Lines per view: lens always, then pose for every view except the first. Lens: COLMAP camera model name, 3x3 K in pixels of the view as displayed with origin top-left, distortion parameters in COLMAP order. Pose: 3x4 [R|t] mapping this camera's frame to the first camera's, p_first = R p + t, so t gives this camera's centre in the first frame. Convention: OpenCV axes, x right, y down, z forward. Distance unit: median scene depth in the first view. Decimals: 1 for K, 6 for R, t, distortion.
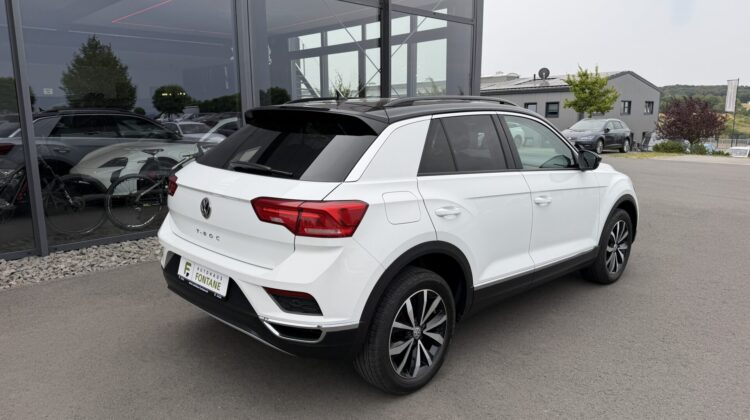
lens RADIAL K [[579.5, 0, 375.0], [0, 579.5, 210.0], [0, 0, 1]] dist [0.182486, -0.000850]
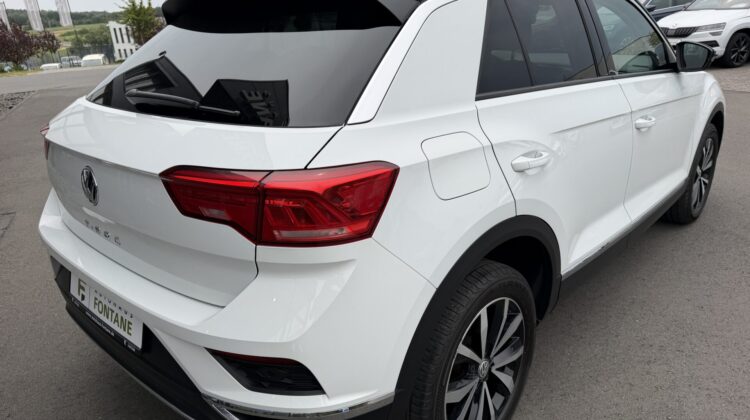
lens RADIAL K [[557.7, 0, 375.0], [0, 557.7, 210.0], [0, 0, 1]] dist [0.006506, -0.002694]
pose [[0.997725, -0.062430, 0.025447, -0.041738], [0.057530, 0.985210, 0.161404, -0.047569], [-0.035147, -0.159573, 0.986560, 0.475196]]
